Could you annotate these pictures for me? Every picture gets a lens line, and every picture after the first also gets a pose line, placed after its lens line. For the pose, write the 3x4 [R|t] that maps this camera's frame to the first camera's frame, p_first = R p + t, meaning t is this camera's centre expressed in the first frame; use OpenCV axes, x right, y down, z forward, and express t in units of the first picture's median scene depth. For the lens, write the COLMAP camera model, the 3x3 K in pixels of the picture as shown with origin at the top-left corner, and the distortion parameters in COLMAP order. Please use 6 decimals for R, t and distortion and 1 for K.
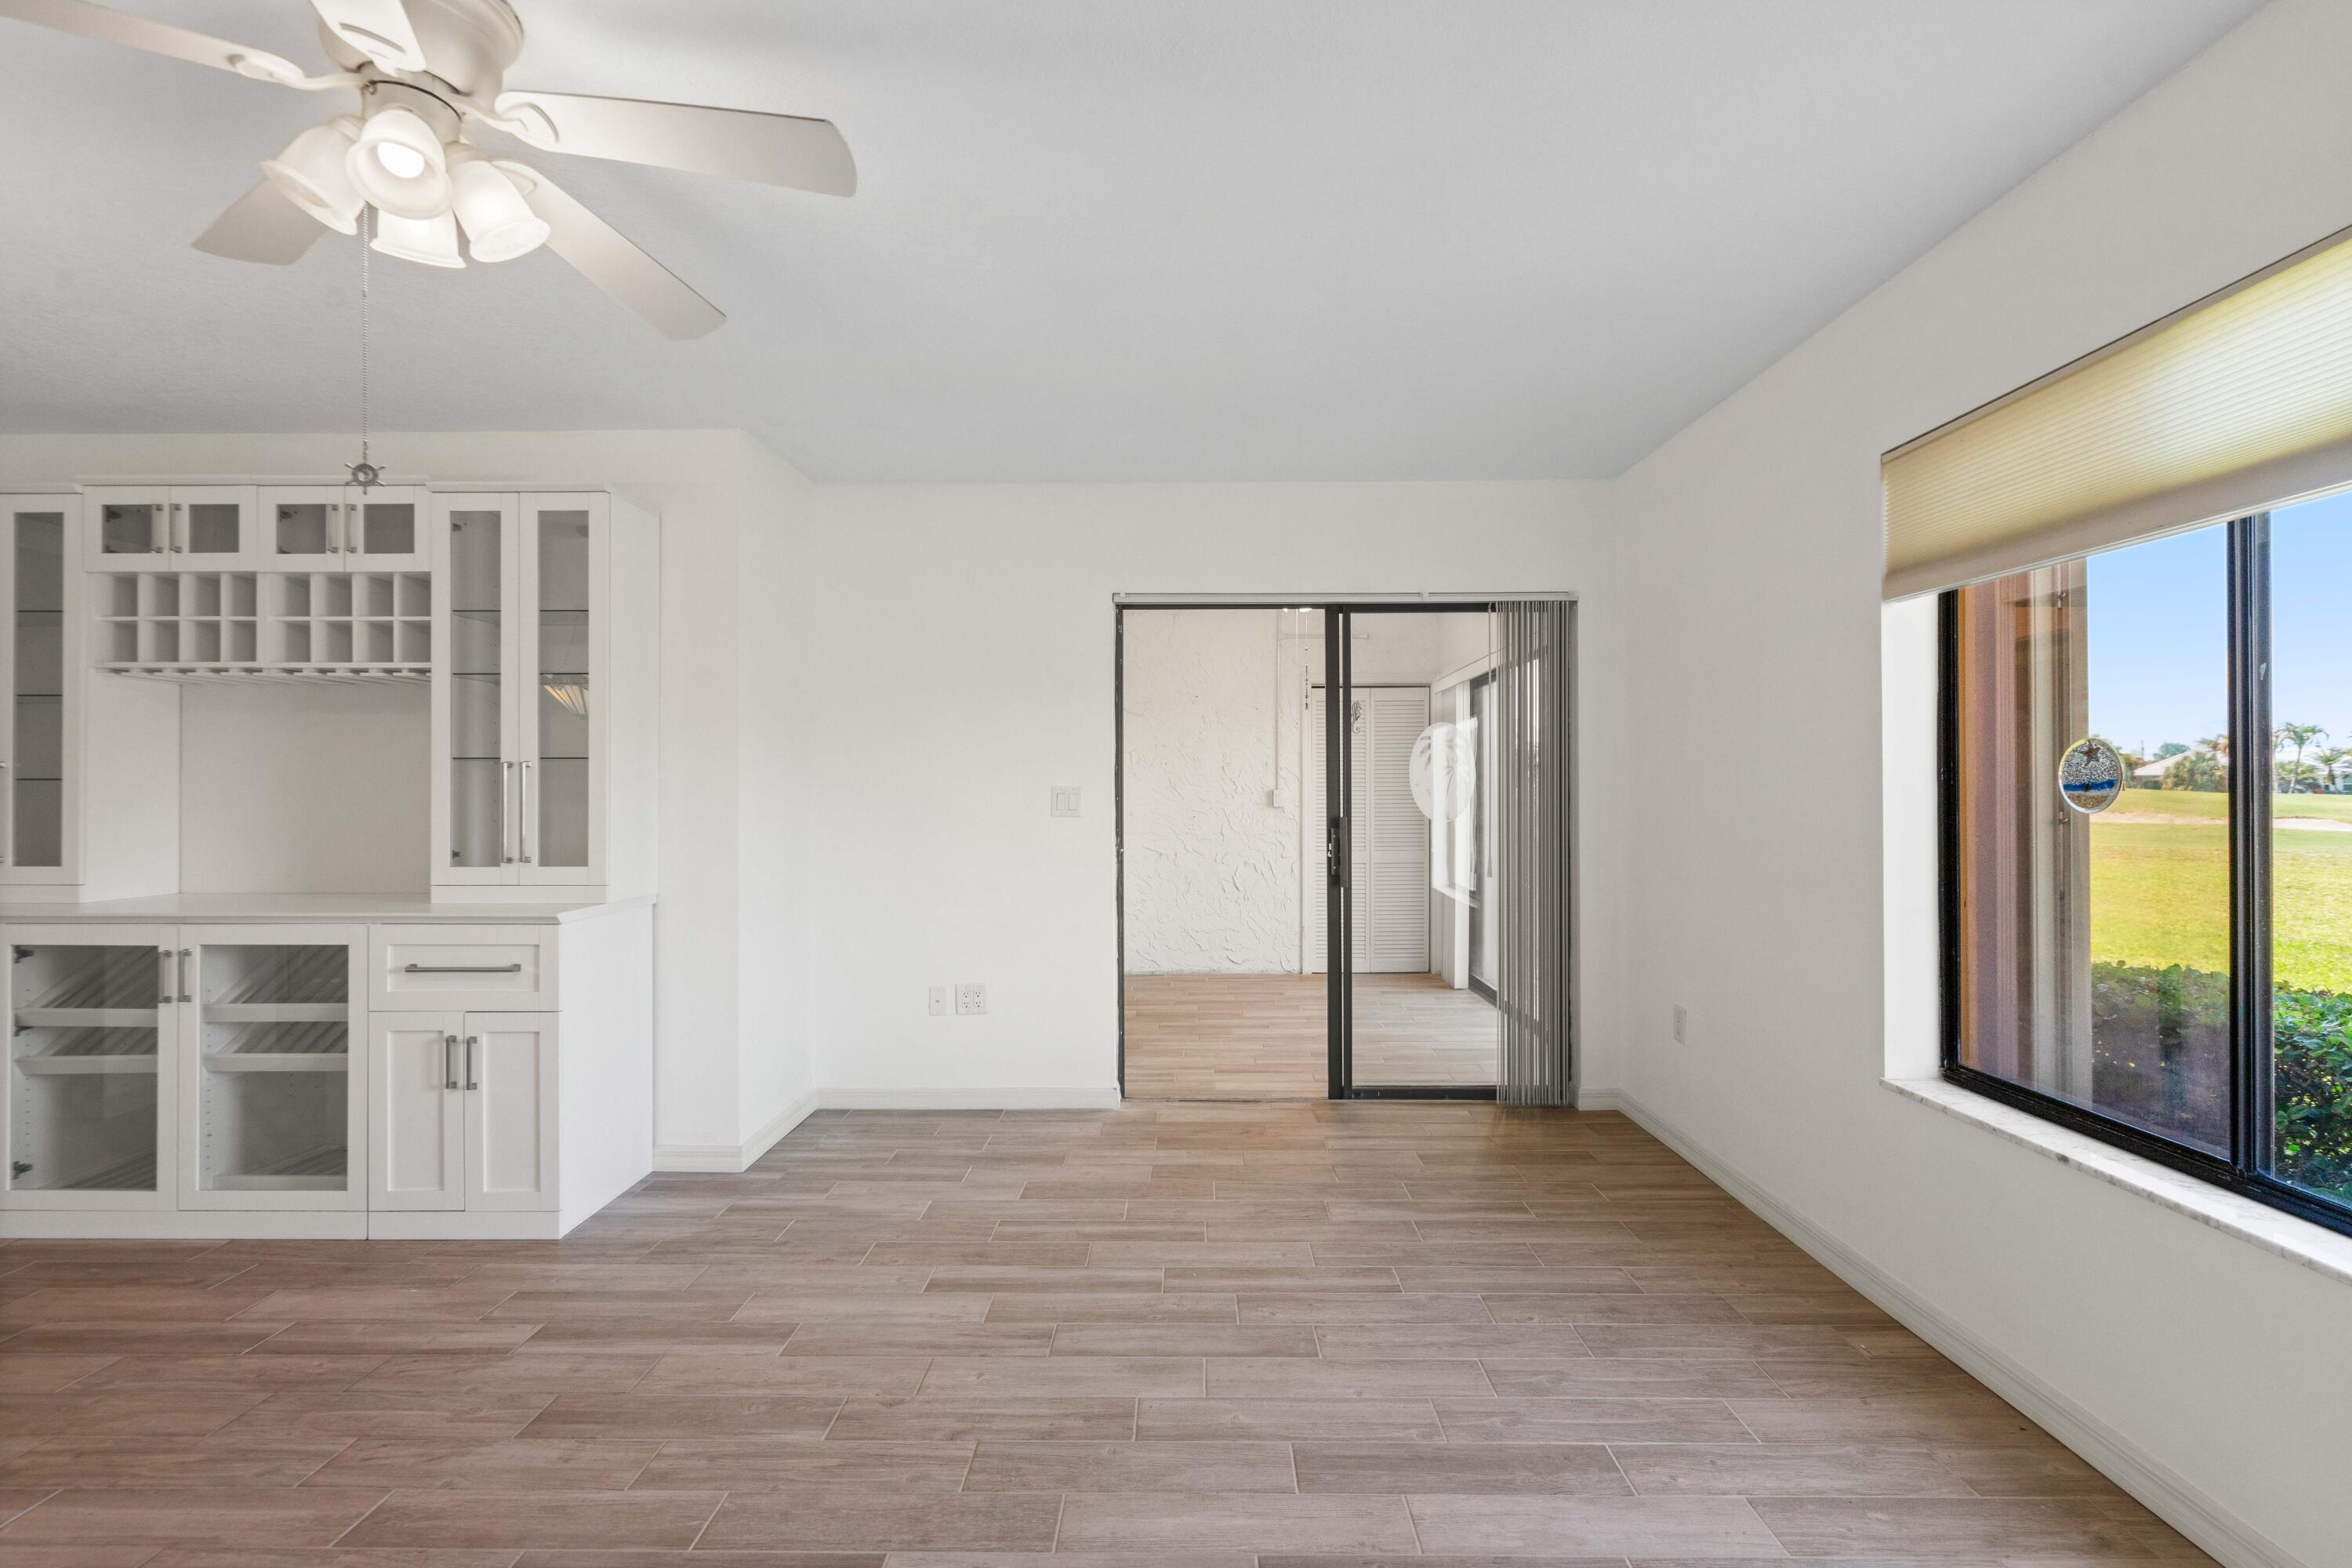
lens RADIAL K [[1078.1, 0, 1167.3], [0, 1078.1, 784.4], [0, 0, 1]] dist [-0.002921, 0.001347]
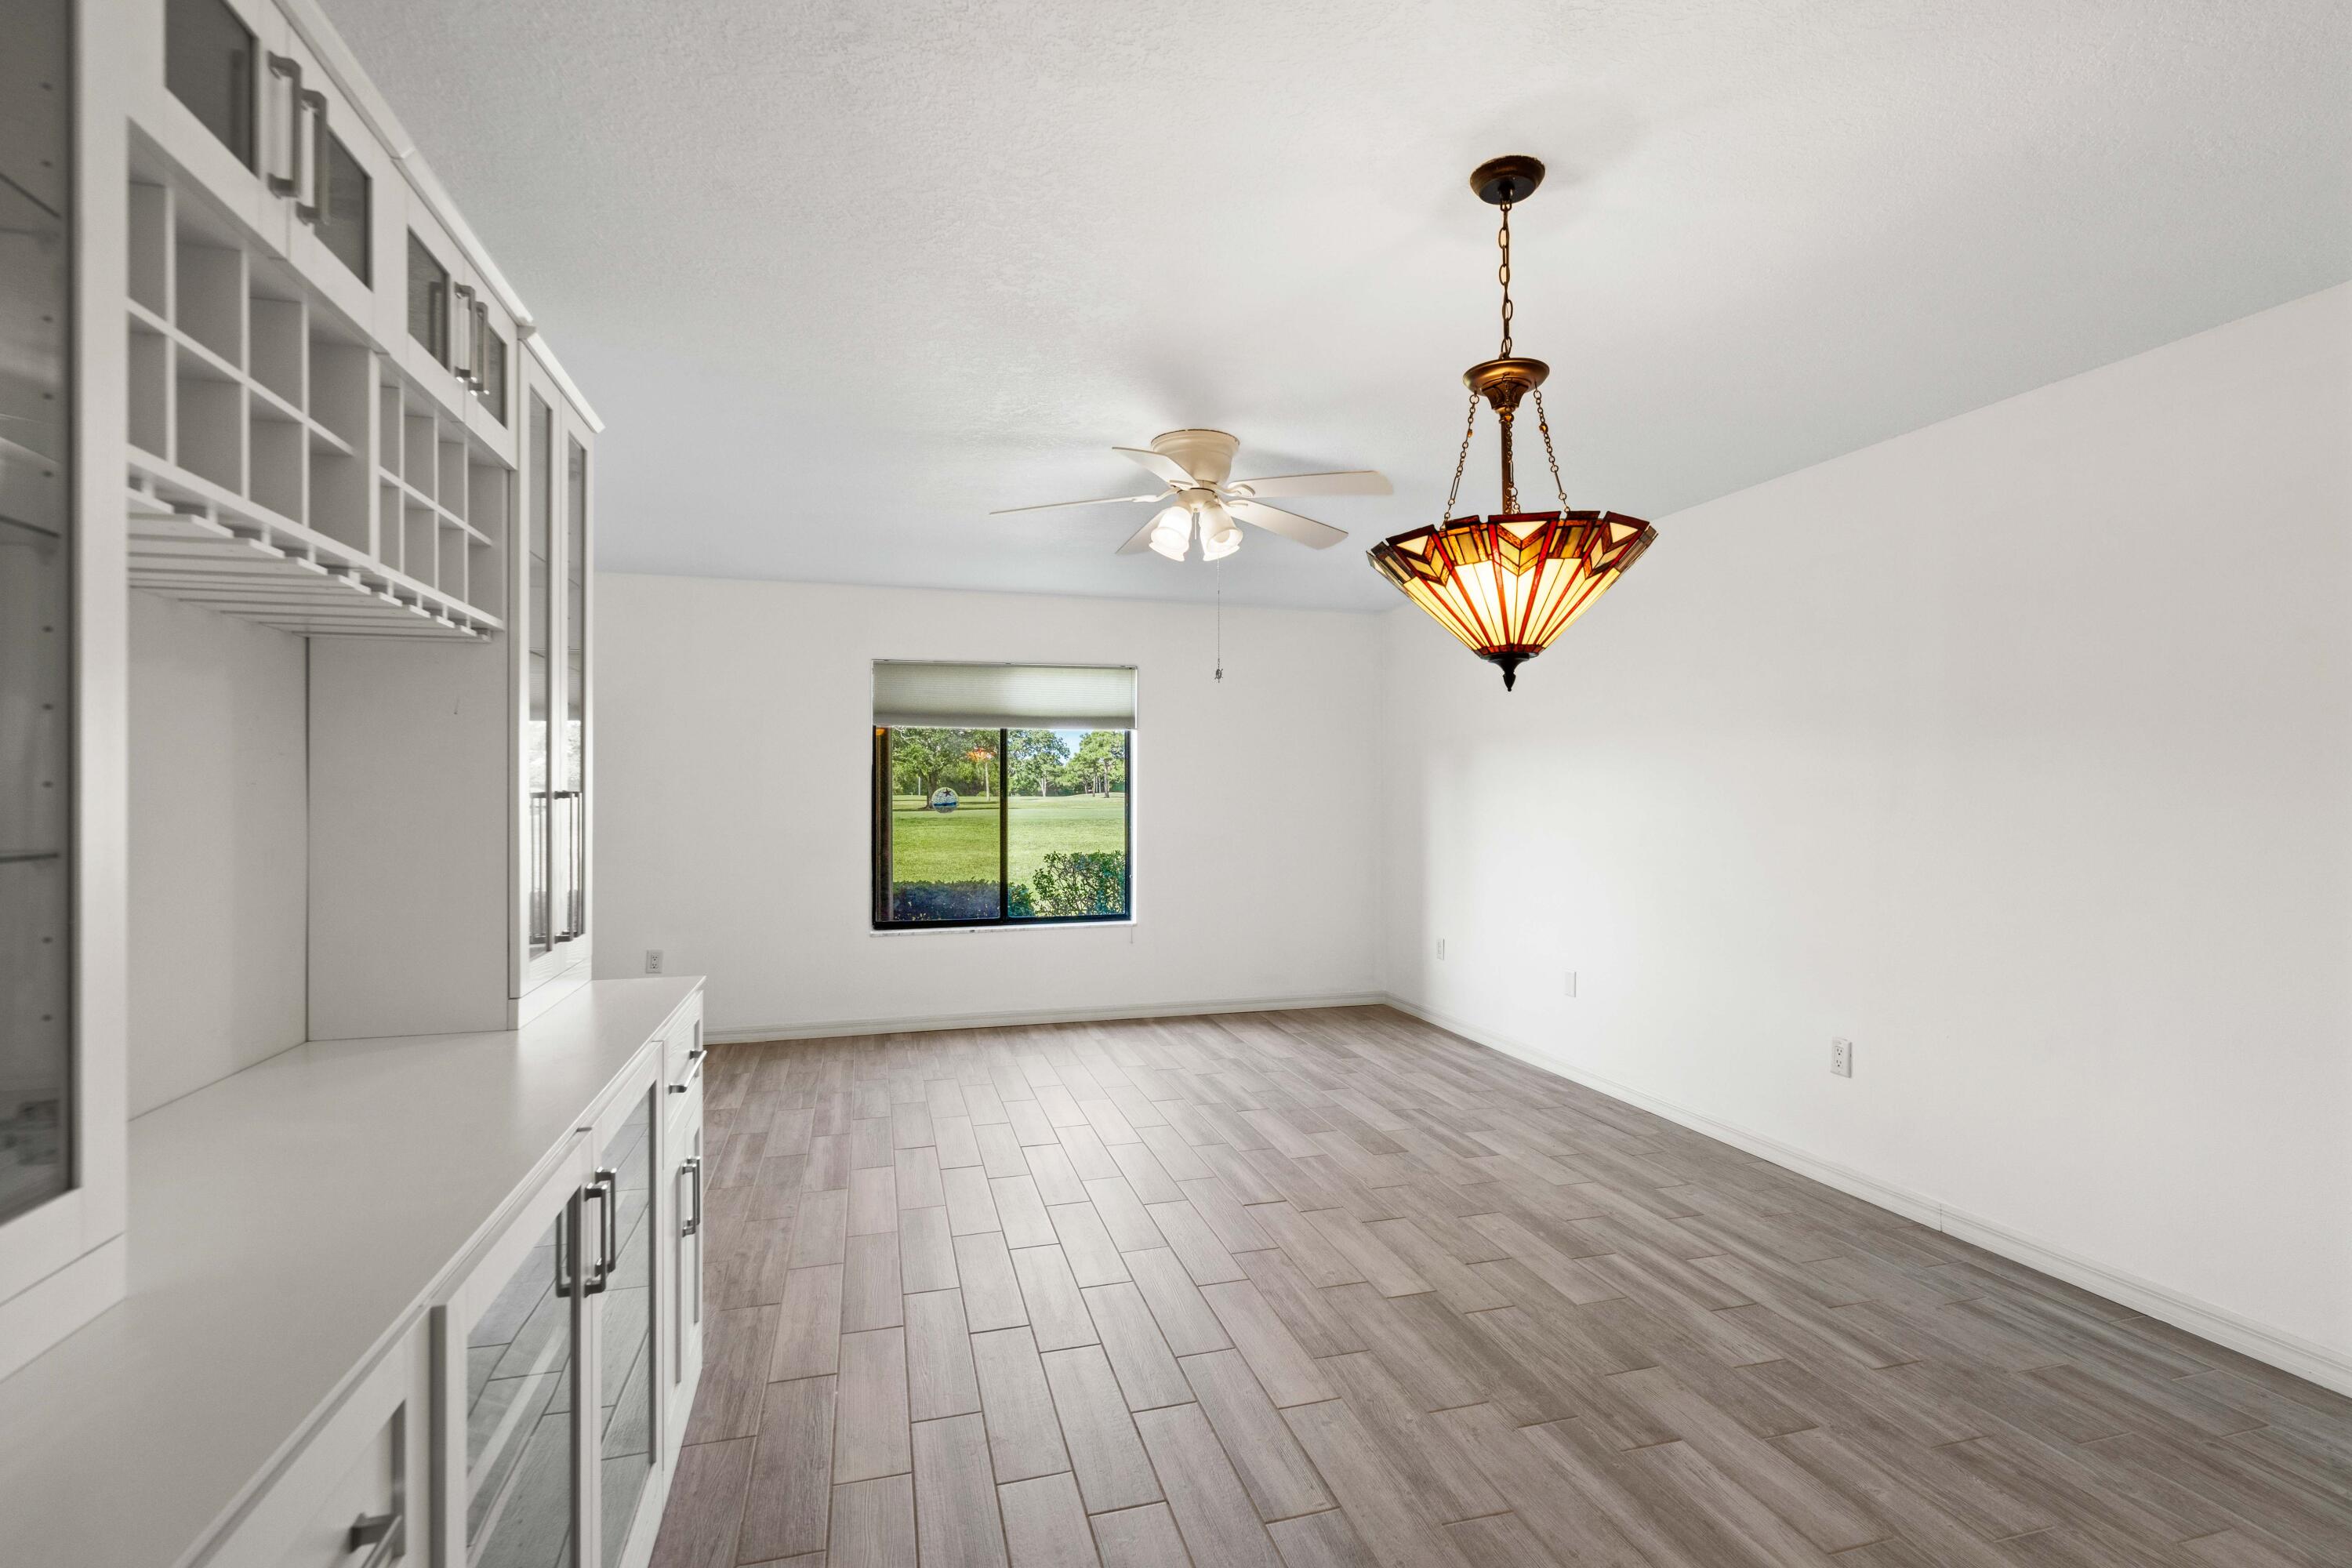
lens RADIAL K [[1086.4, 0, 1180.1], [0, 1086.4, 787.8], [0, 0, 1]] dist [-0.001984, 0.000441]
pose [[-0.290198, 0.003811, 0.956959, -1.448181], [-0.004261, 0.999977, -0.005274, -0.023198], [-0.956957, -0.005608, -0.290175, 0.871915]]
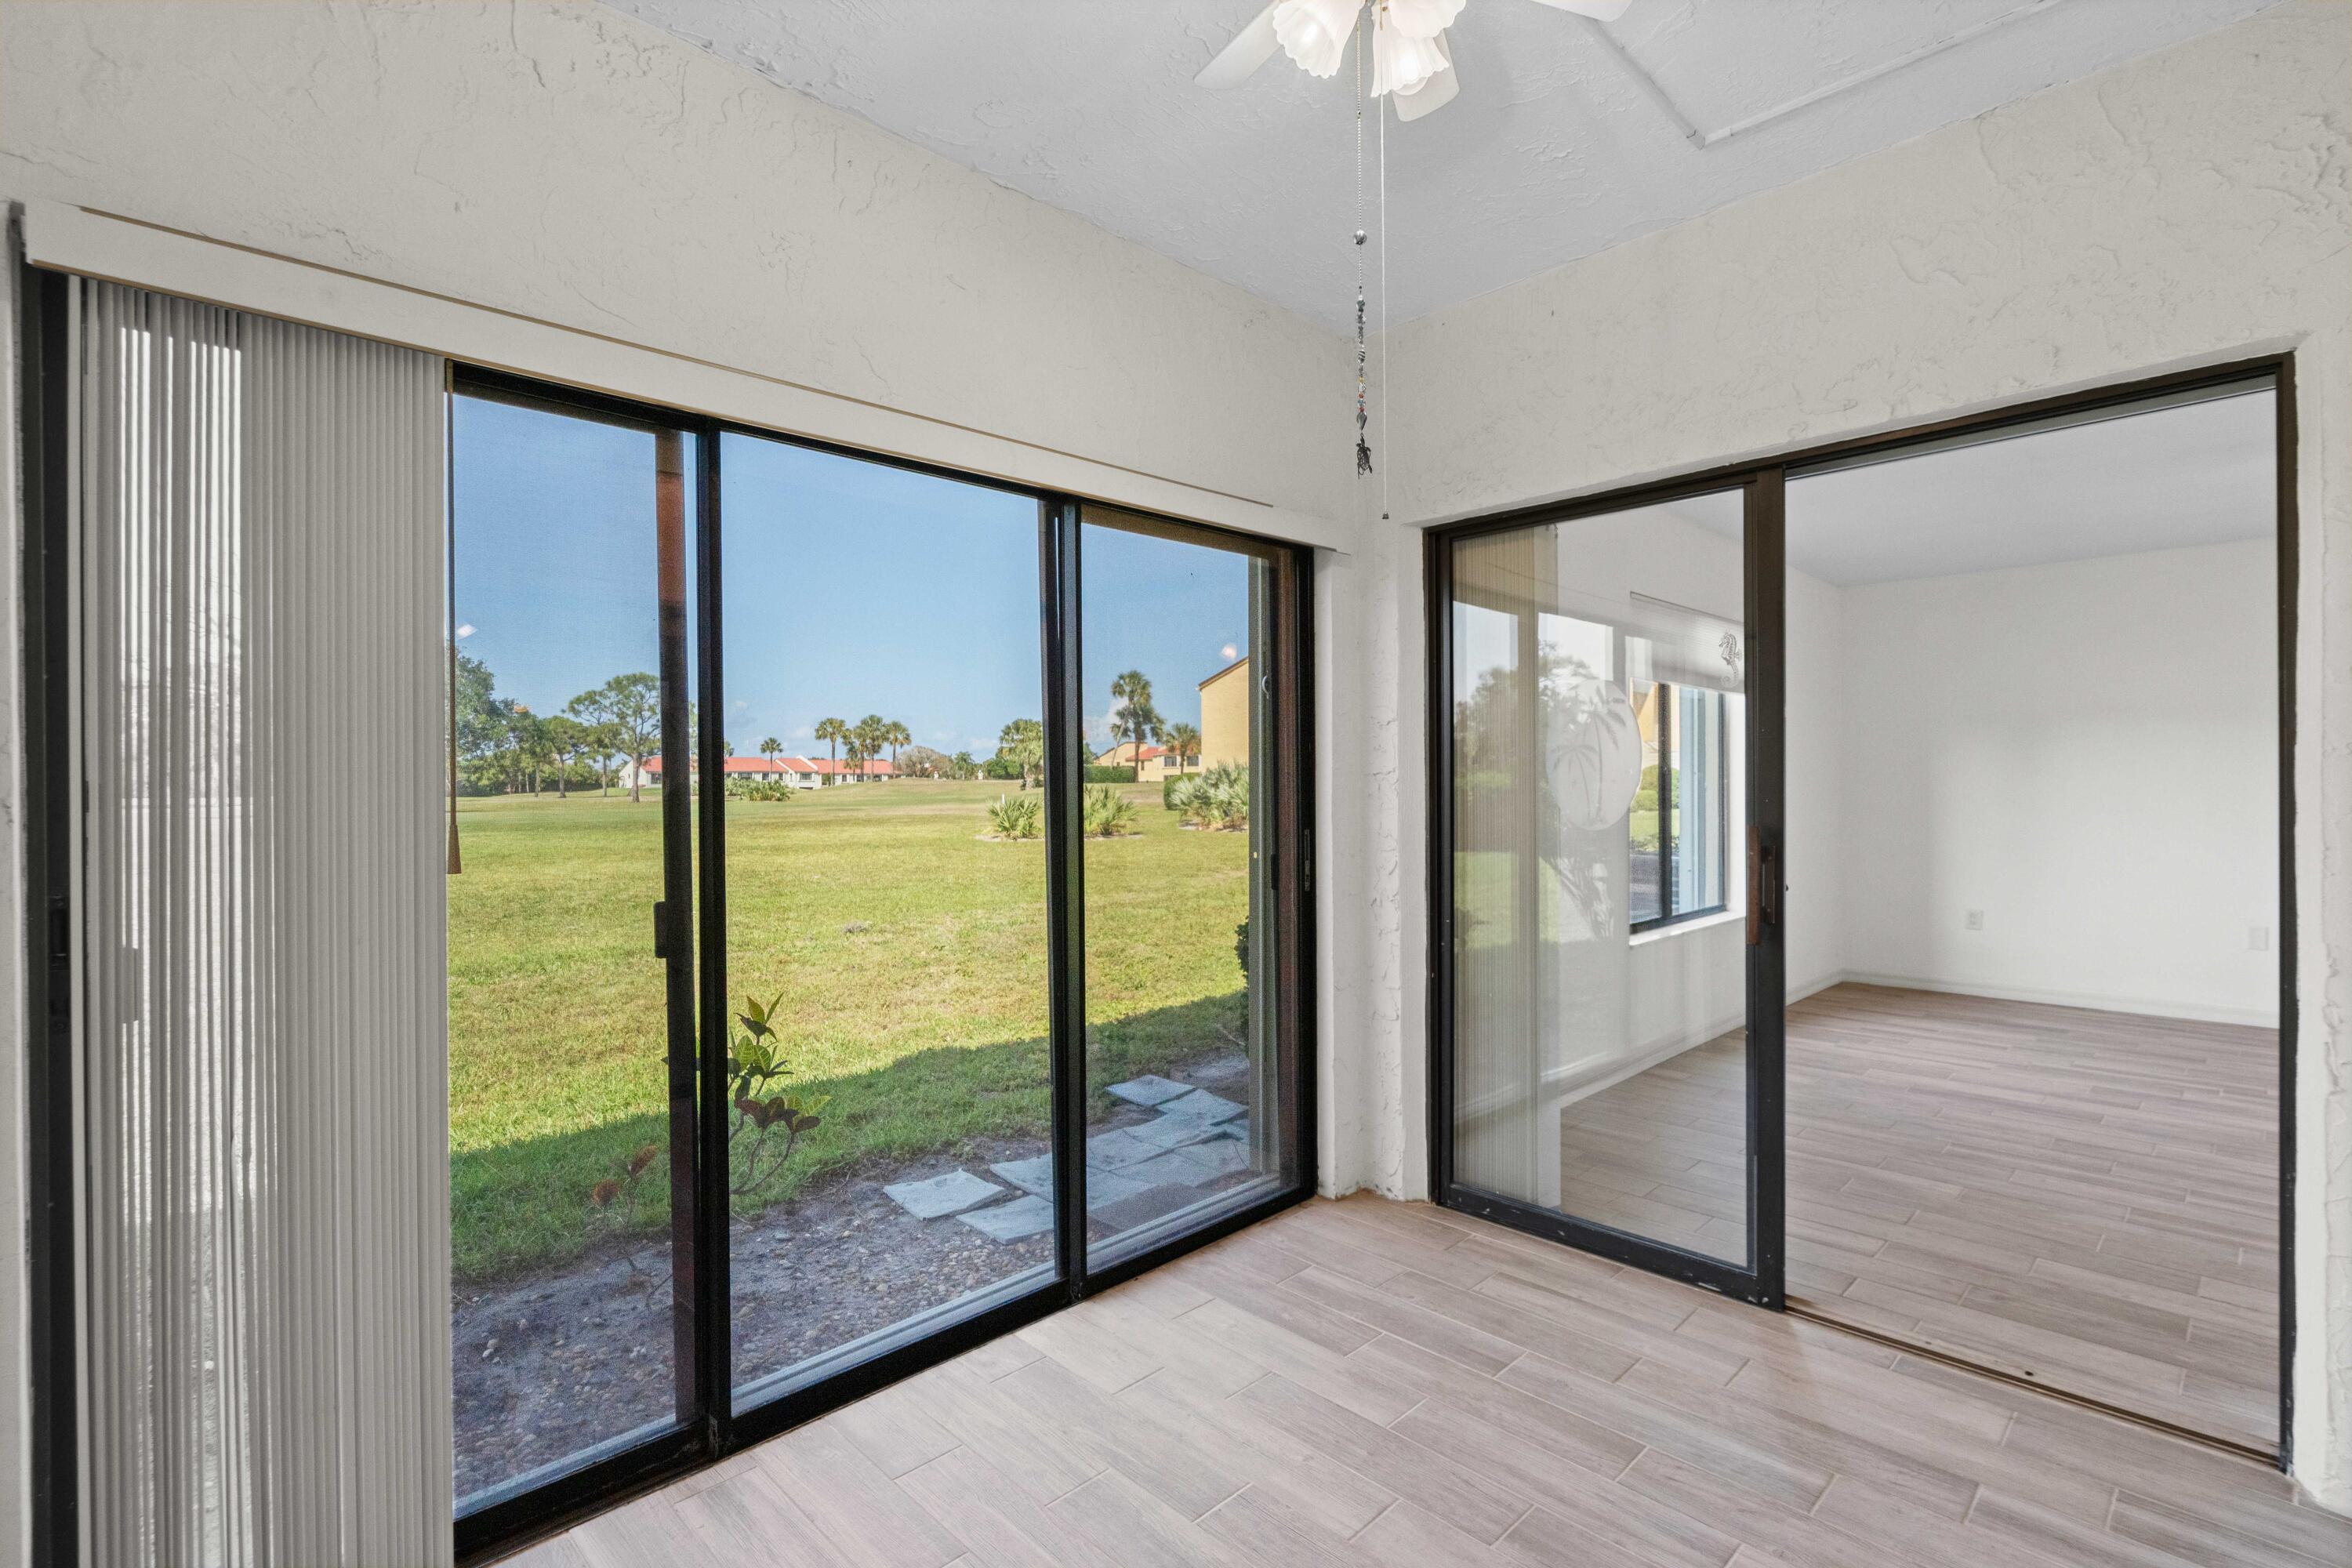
lens RADIAL K [[1077.9, 0, 1175.0], [0, 1077.9, 788.7], [0, 0, 1]] dist [0.001725, 0.000169]
pose [[-0.713780, 0.004586, 0.700355, -0.038131], [0.003813, 0.999989, -0.002662, 0.013744], [-0.700360, 0.000770, -0.713790, 2.335475]]
